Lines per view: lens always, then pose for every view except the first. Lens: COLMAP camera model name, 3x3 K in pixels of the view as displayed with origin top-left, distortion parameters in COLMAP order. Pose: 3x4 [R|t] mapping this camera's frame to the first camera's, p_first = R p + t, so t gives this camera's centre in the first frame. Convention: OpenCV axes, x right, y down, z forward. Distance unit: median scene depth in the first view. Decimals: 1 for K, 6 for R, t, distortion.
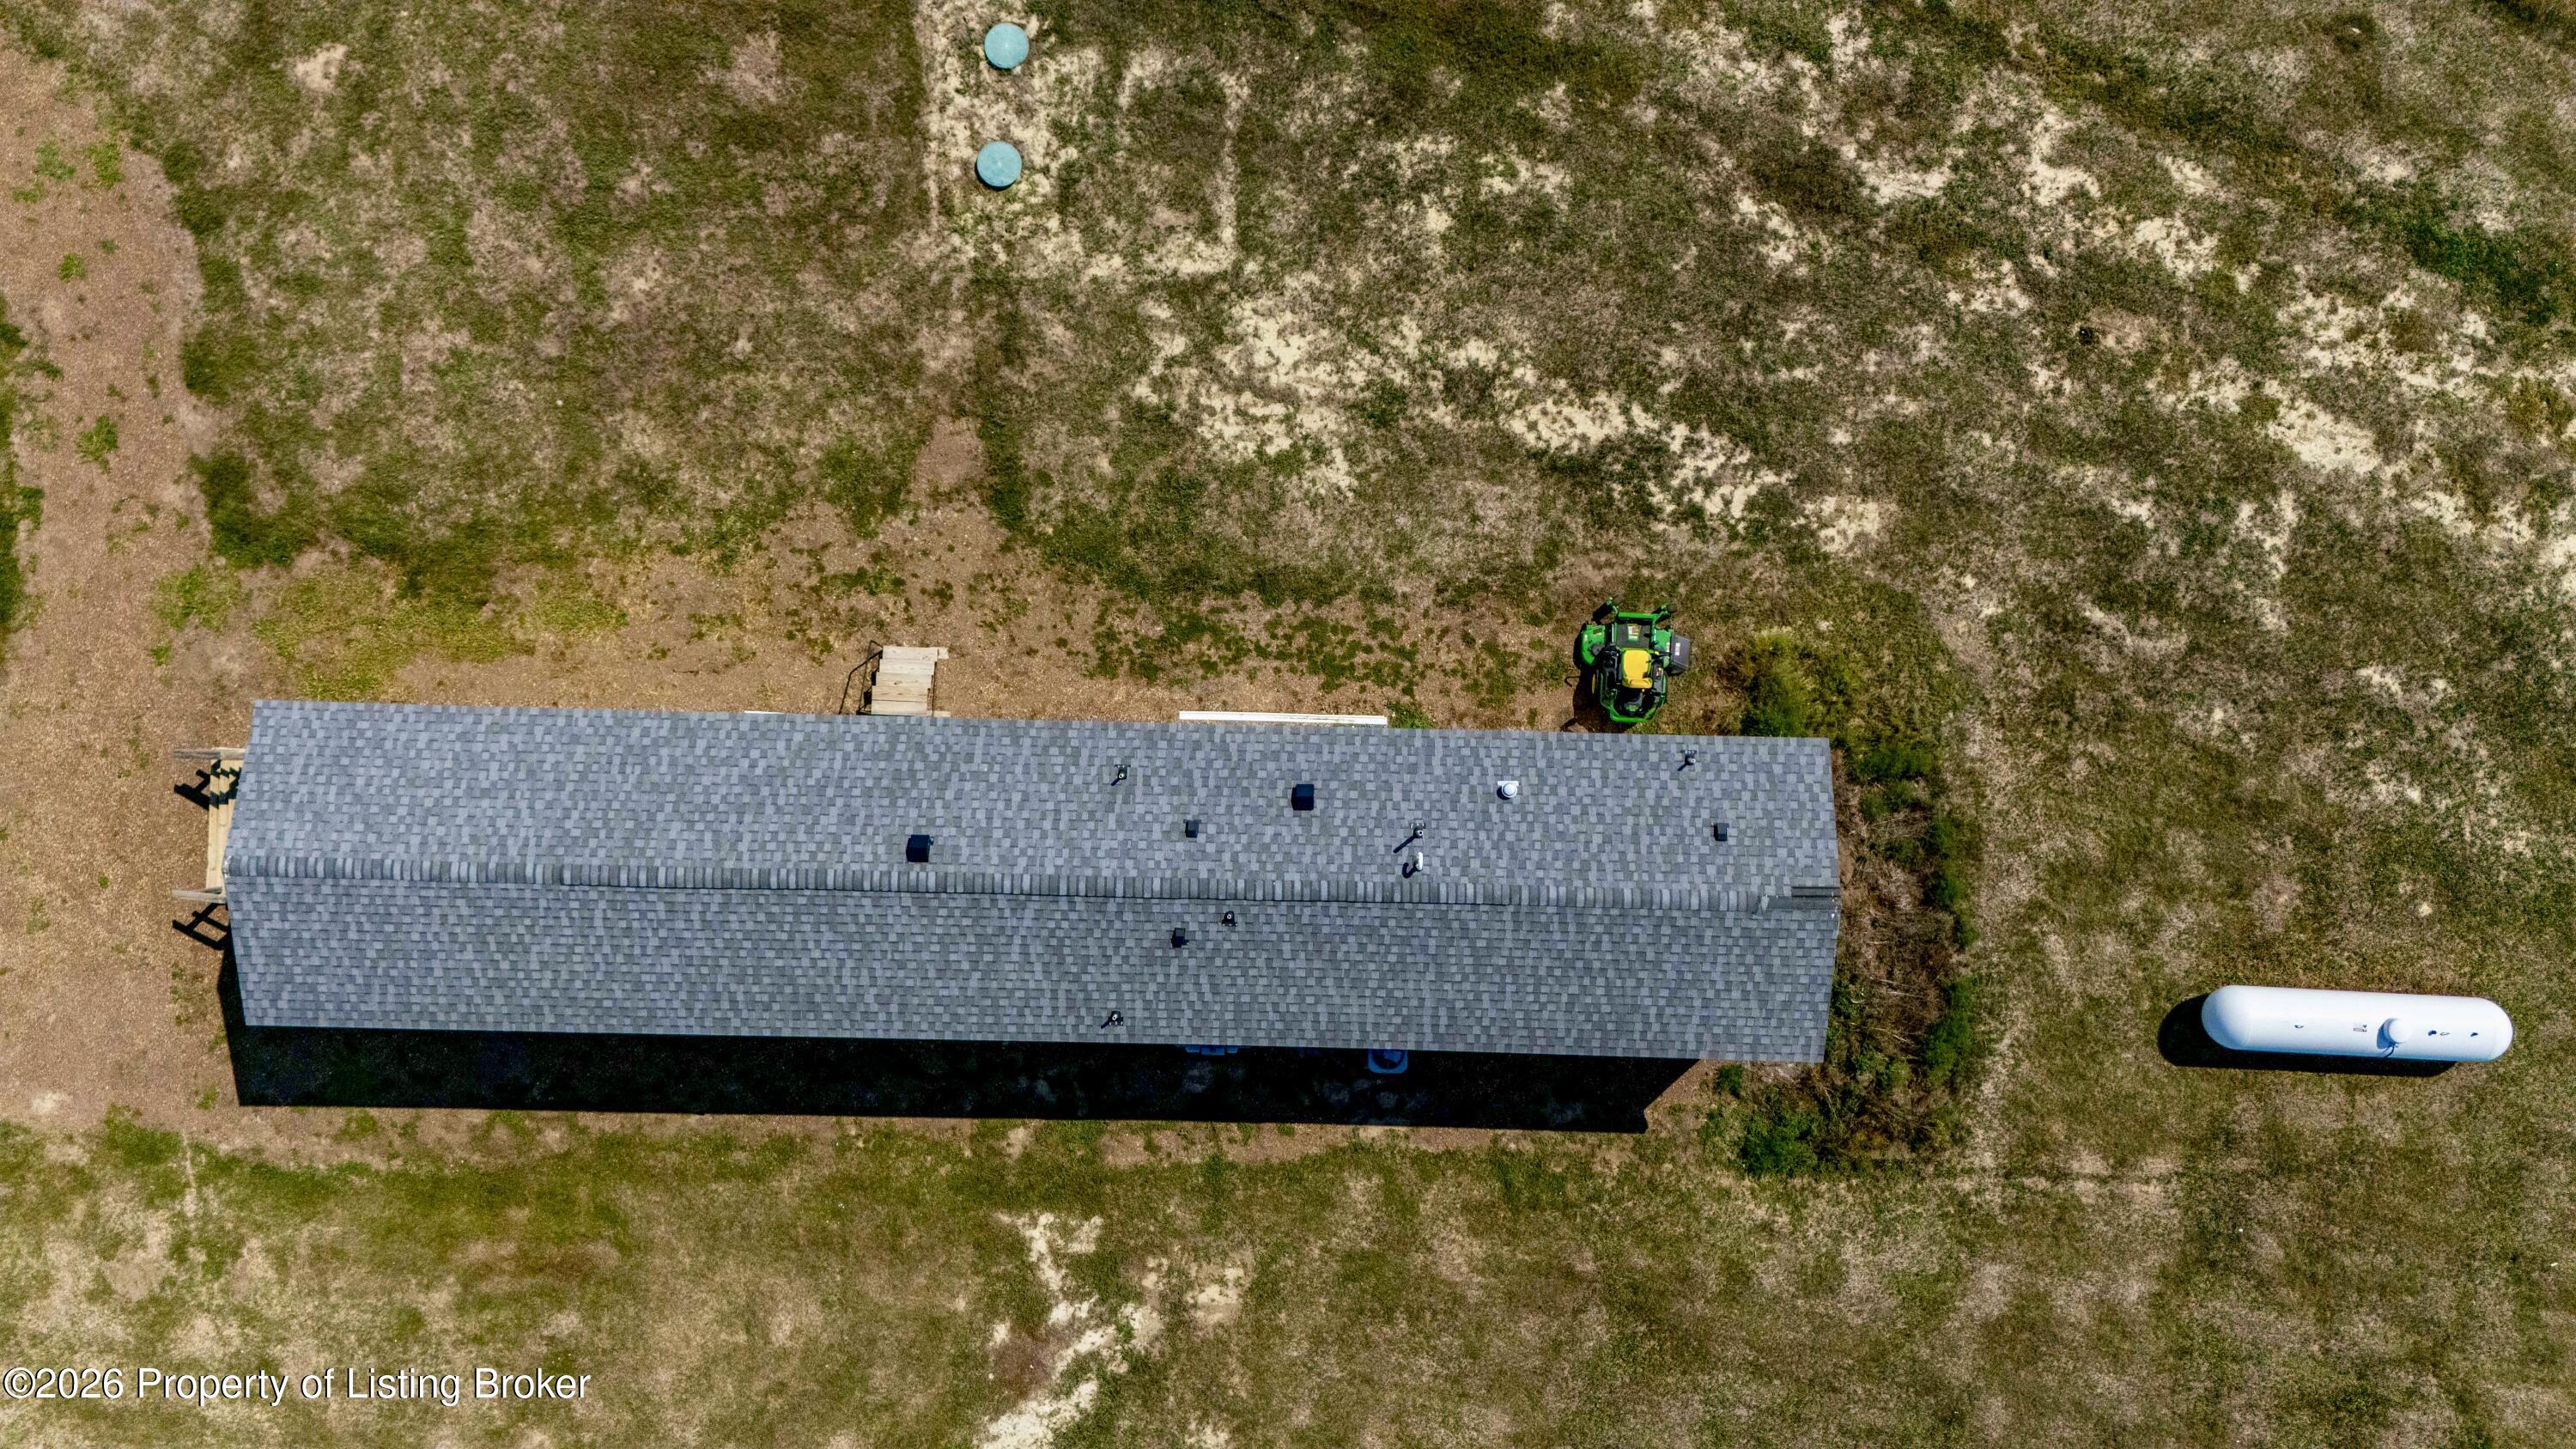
lens RADIAL K [[1889.6, 0, 1306.9], [0, 1889.6, 729.0], [0, 0, 1]] dist [0.087655, -0.094321]
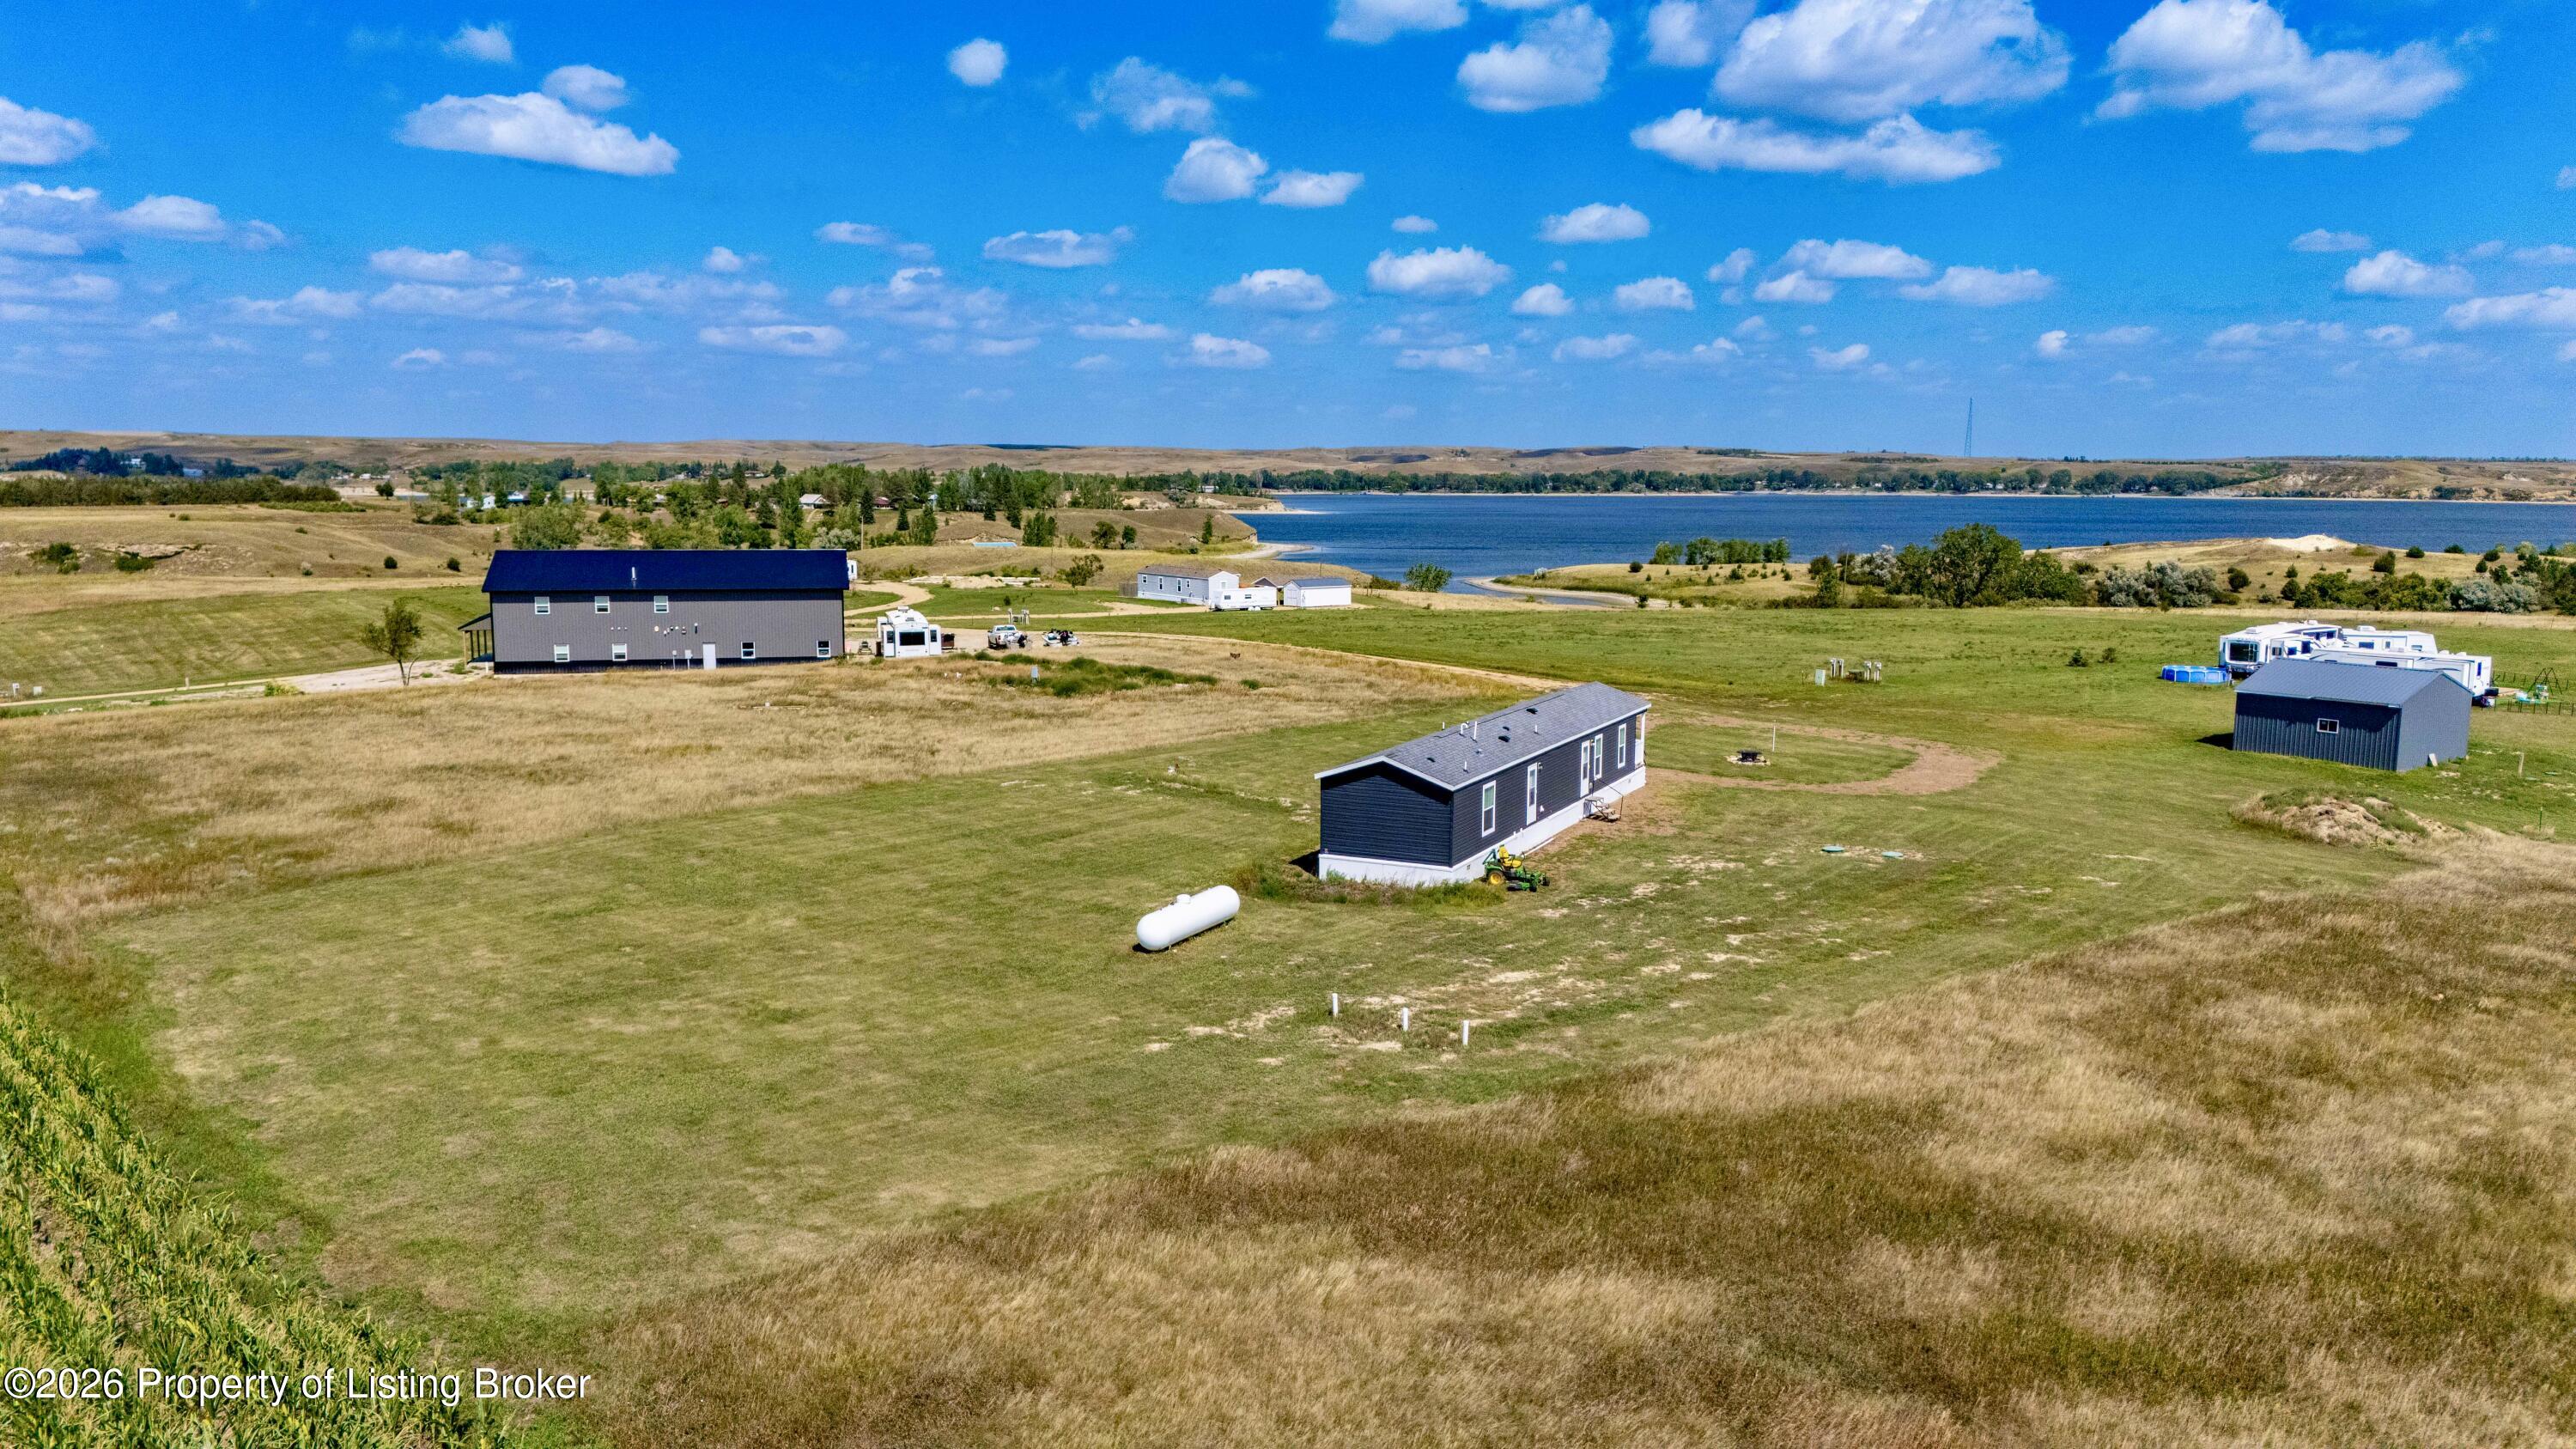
lens RADIAL K [[1889.6, 0, 1289.4], [0, 1889.6, 742.3], [0, 0, 1]] dist [0.087655, -0.094321]
pose [[-0.411017, 0.135354, -0.901524, 1.975269], [-0.911612, -0.066881, 0.405574, -0.596607], [-0.005399, 0.988537, 0.150880, 0.573898]]
